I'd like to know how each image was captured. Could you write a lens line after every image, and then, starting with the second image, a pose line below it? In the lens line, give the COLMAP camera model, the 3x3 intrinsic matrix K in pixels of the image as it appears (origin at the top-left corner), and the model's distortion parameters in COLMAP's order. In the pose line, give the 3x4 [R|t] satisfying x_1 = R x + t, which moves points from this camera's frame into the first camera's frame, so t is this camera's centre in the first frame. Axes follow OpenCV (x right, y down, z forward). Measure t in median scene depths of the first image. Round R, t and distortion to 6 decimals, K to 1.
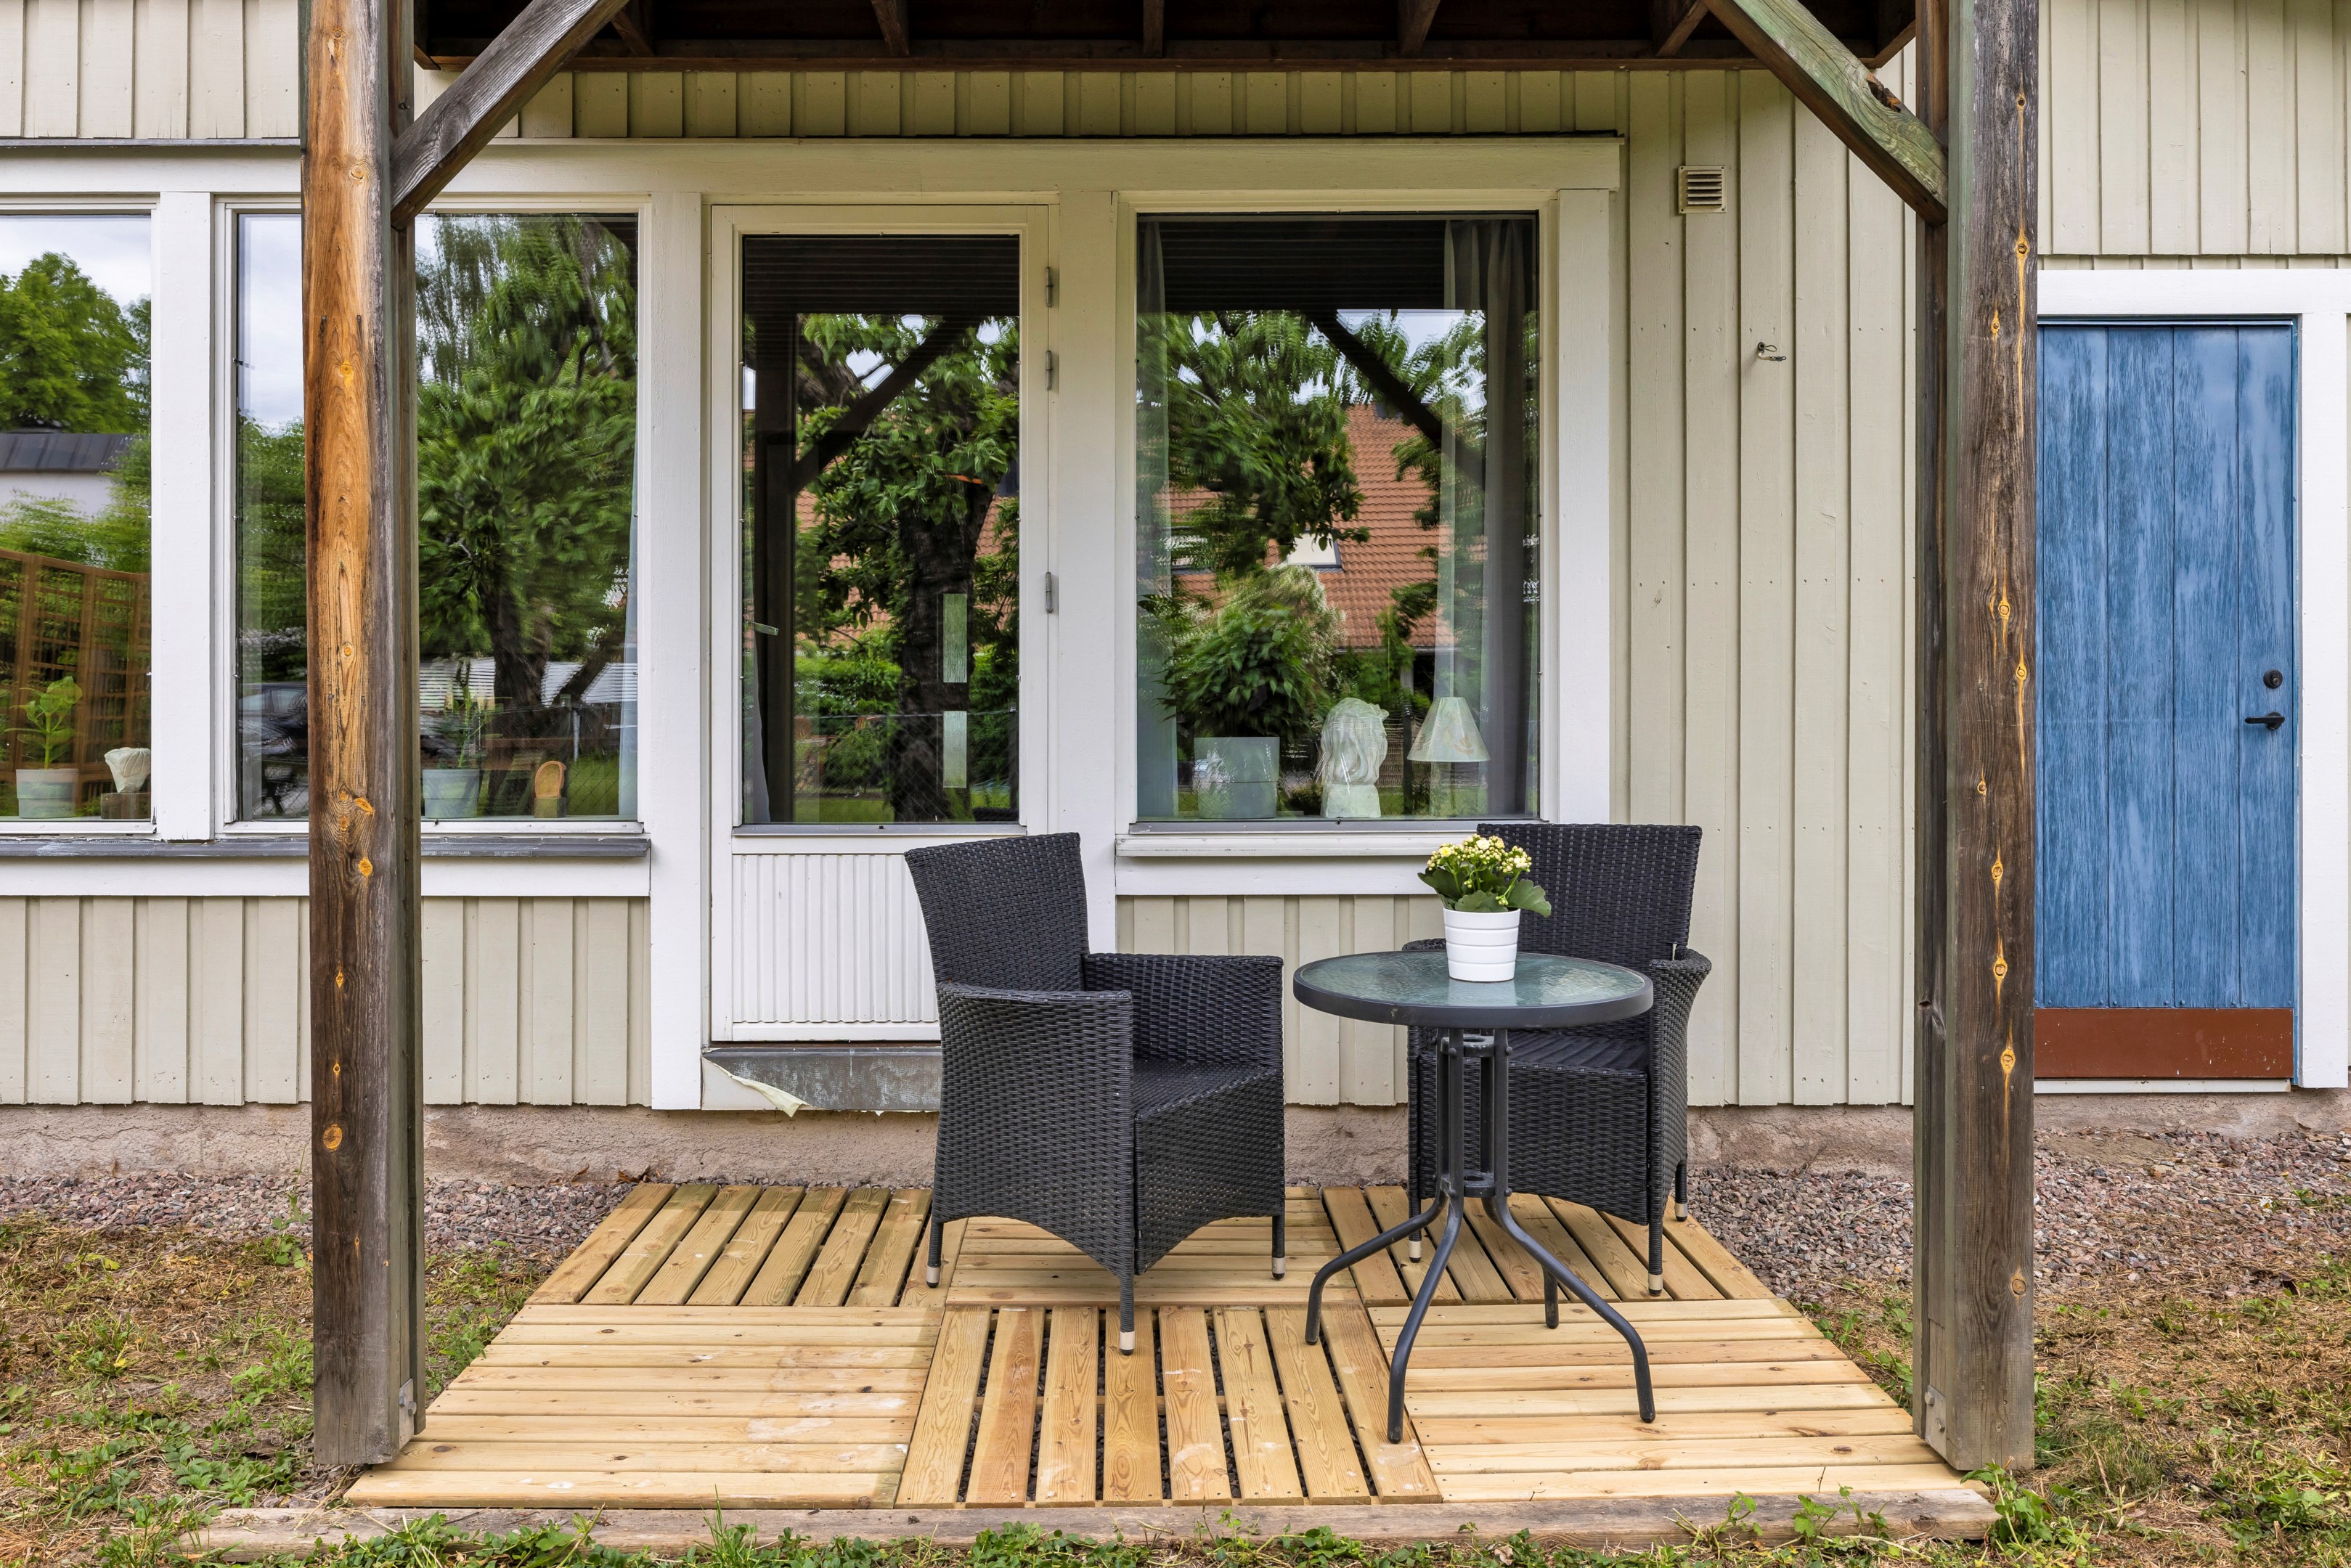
lens RADIAL K [[1726.1, 0, 1170.2], [0, 1726.1, 722.2], [0, 0, 1]] dist [-0.002583, 0.000206]
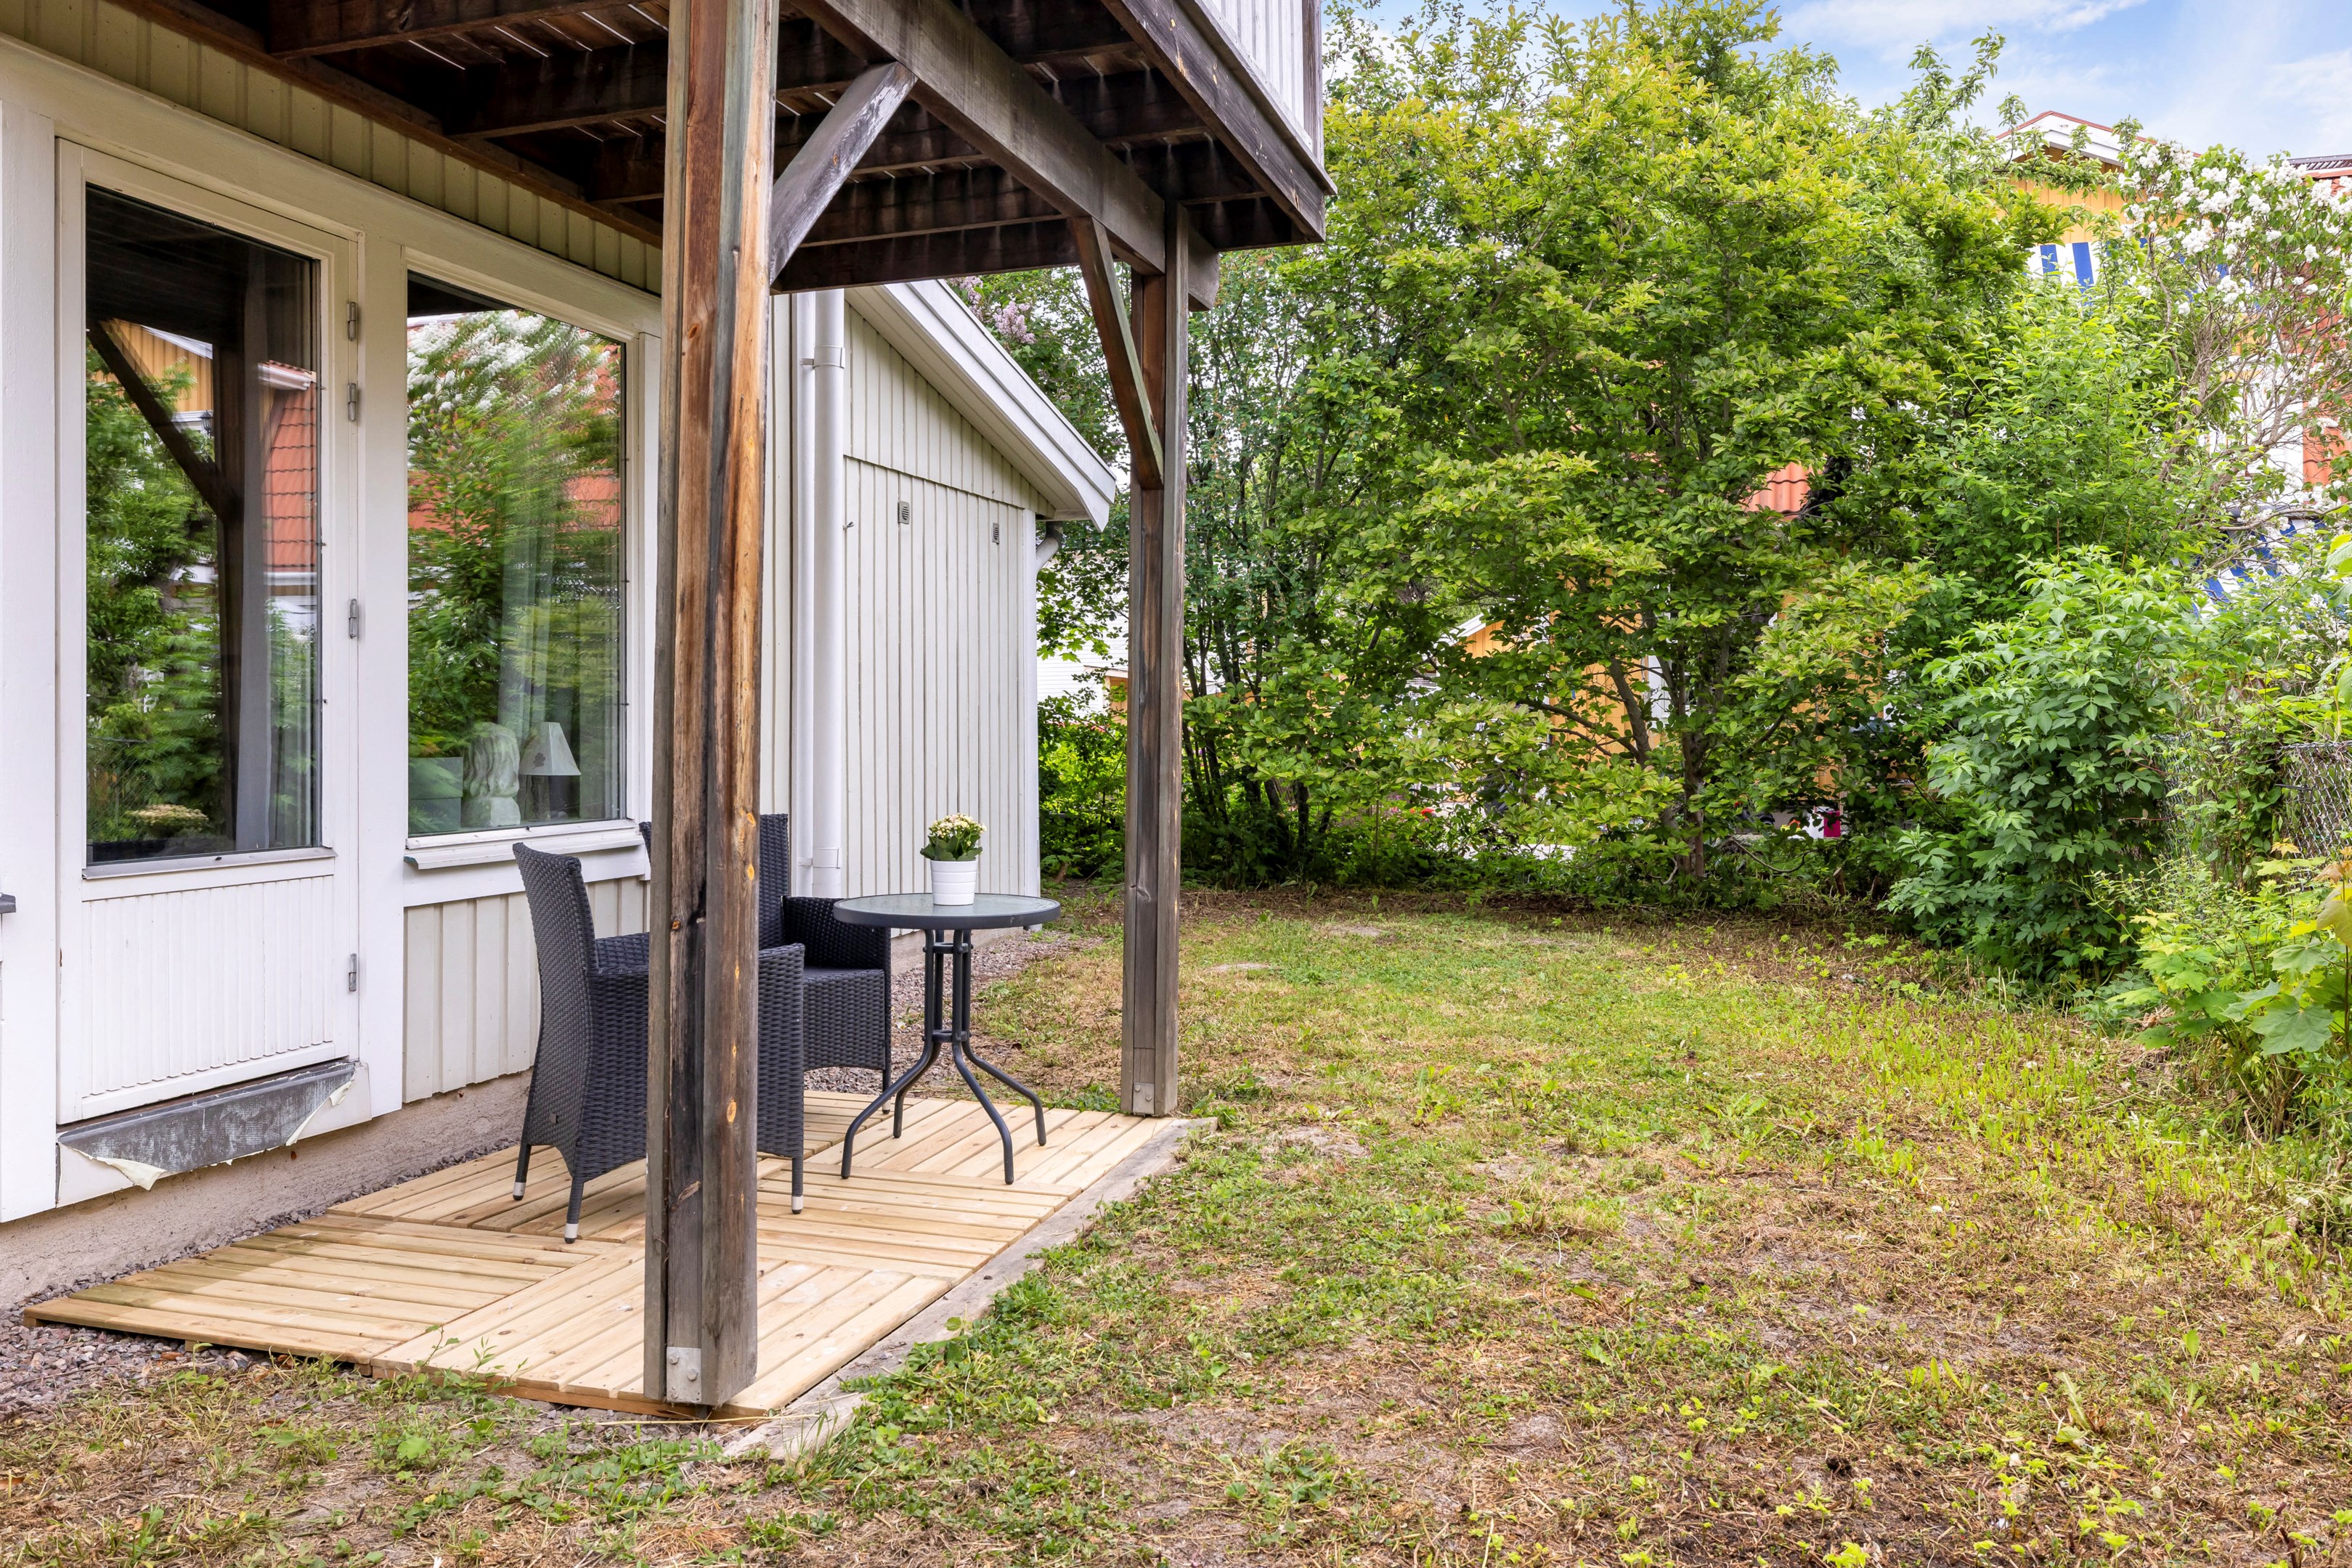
lens RADIAL K [[1711.4, 0, 1175.1], [0, 1711.4, 739.9], [0, 0, 1]] dist [-0.001749, -0.002067]
pose [[0.335466, -0.002718, 0.942048, -0.872967], [-0.000622, 0.999995, 0.003106, -0.006858], [-0.942052, -0.001628, 0.335463, 0.203268]]
